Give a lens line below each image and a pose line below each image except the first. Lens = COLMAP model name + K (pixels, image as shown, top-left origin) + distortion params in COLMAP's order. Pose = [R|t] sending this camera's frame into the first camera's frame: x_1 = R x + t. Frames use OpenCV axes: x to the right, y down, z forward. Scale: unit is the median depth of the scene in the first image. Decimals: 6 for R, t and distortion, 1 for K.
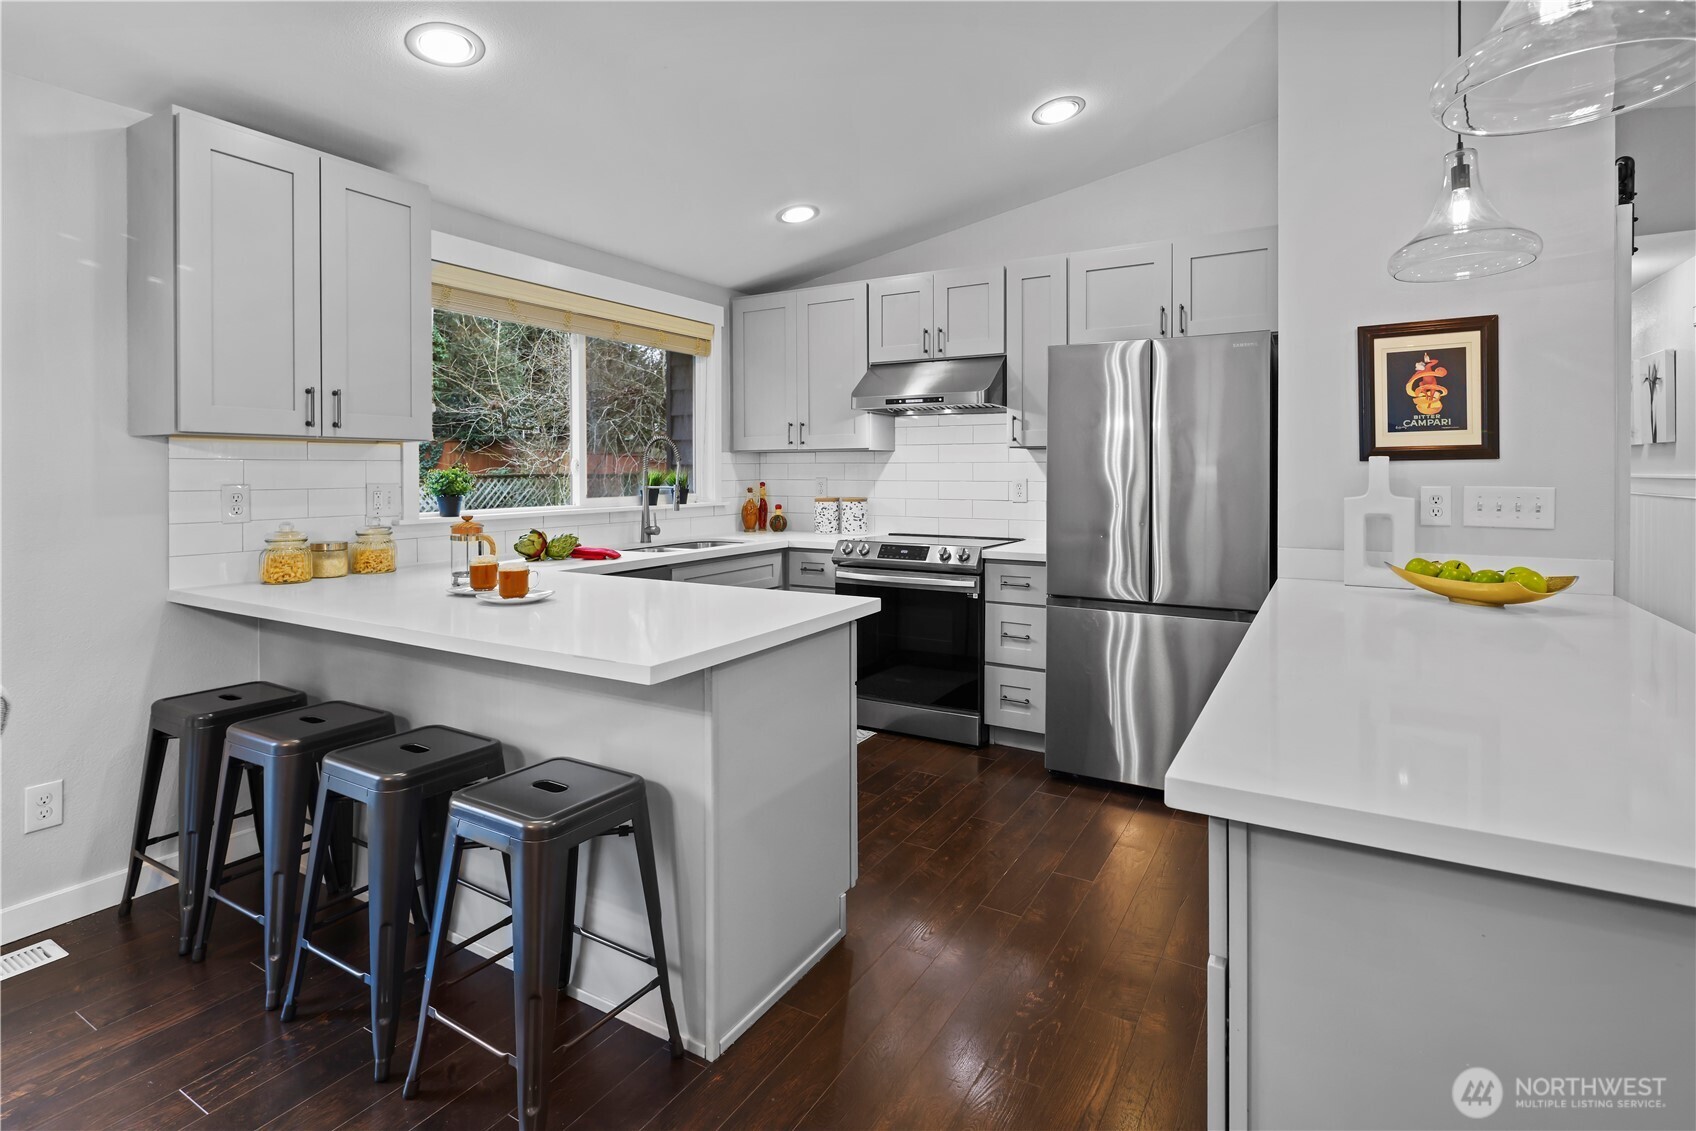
lens RADIAL K [[825.5, 0, 847.6], [0, 825.5, 474.4], [0, 0, 1]] dist [-0.000196, -0.000938]
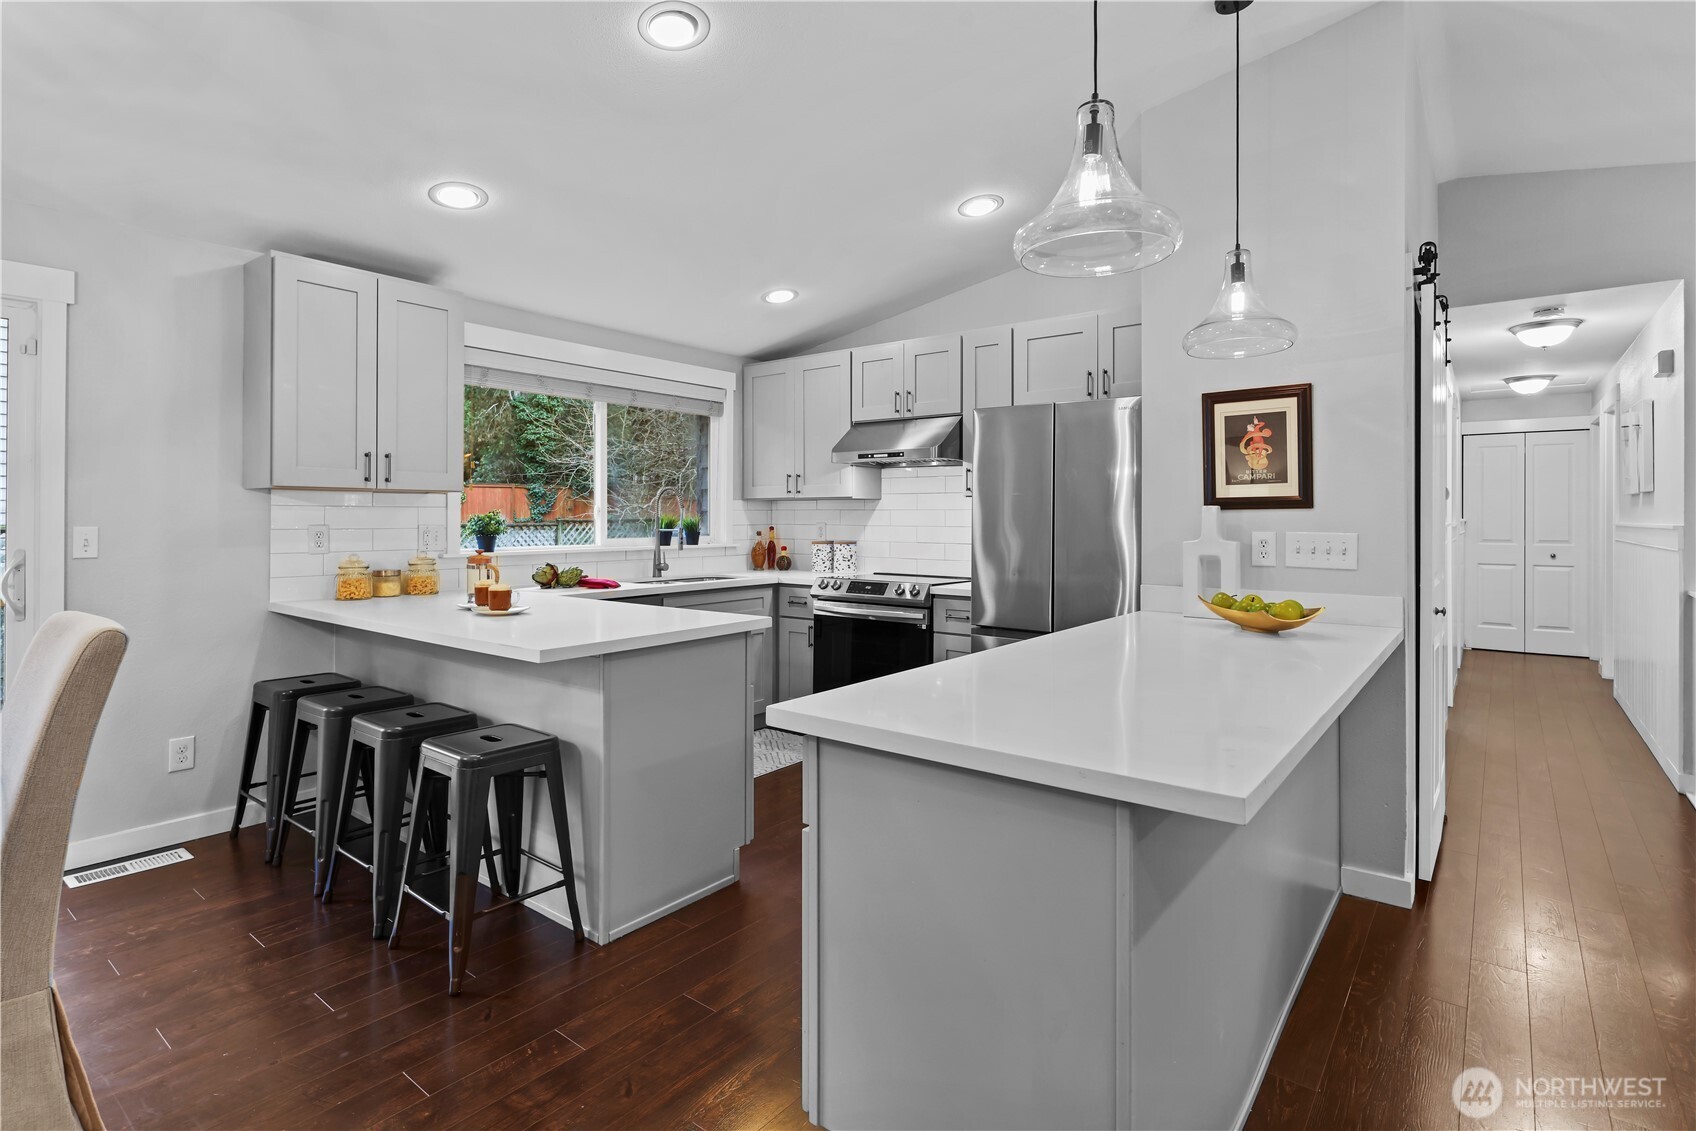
lens RADIAL K [[831.3, 0, 845.5], [0, 831.3, 512.1], [0, 0, 1]] dist [0.002038, 0.000636]
pose [[0.991273, 0.003562, -0.131774, 0.283034], [-0.004927, 0.999938, -0.010034, 0.001213], [0.131730, 0.010595, 0.991229, -0.222147]]
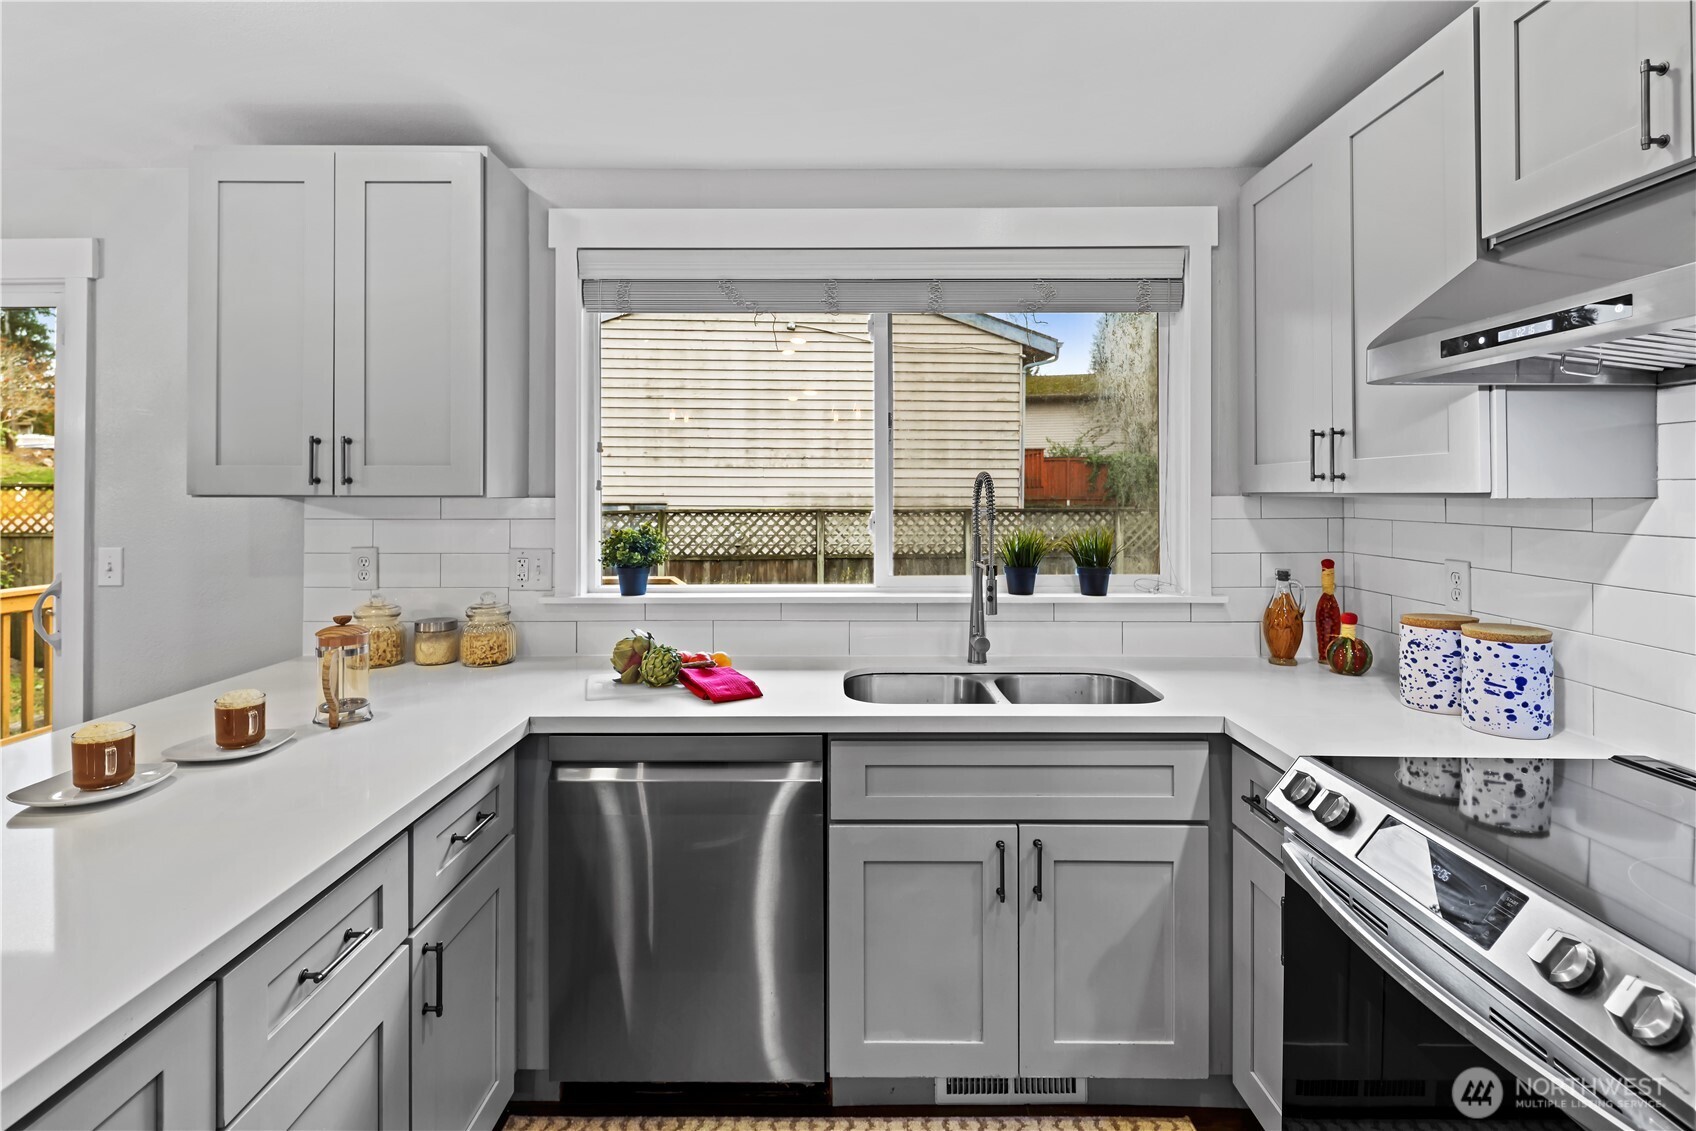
lens RADIAL K [[836.6, 0, 846.2], [0, 836.6, 485.9], [0, 0, 1]] dist [0.001394, 0.000031]
pose [[0.498762, -0.003704, -0.866731, 0.324381], [-0.005427, 0.999958, -0.007397, -0.051869], [0.866722, 0.008393, 0.498721, 1.023010]]
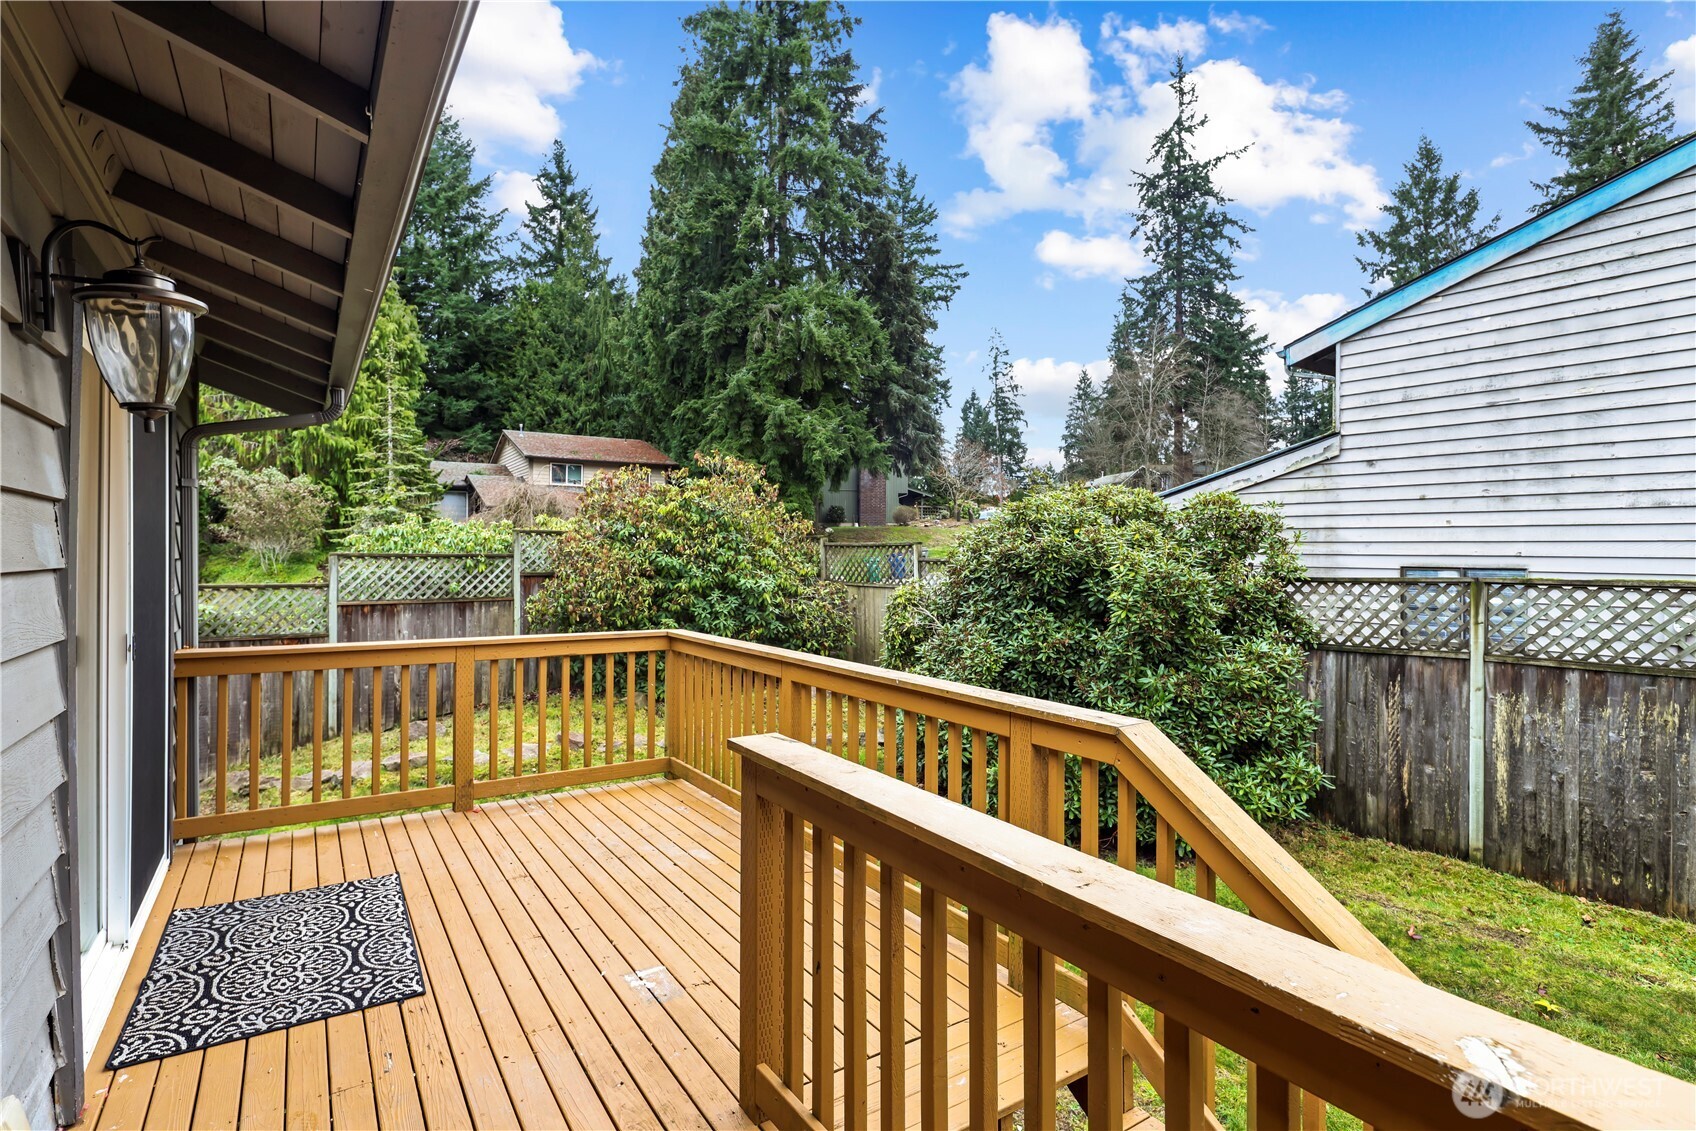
lens RADIAL K [[843.5, 0, 850.6], [0, 843.5, 553.2], [0, 0, 1]] dist [0.003323, -0.000003]
pose [[-0.438898, 0.001354, -0.898536, 0.160963], [-0.003202, 0.999990, 0.003071, -0.049190], [0.898531, 0.004225, -0.438890, 1.148634]]
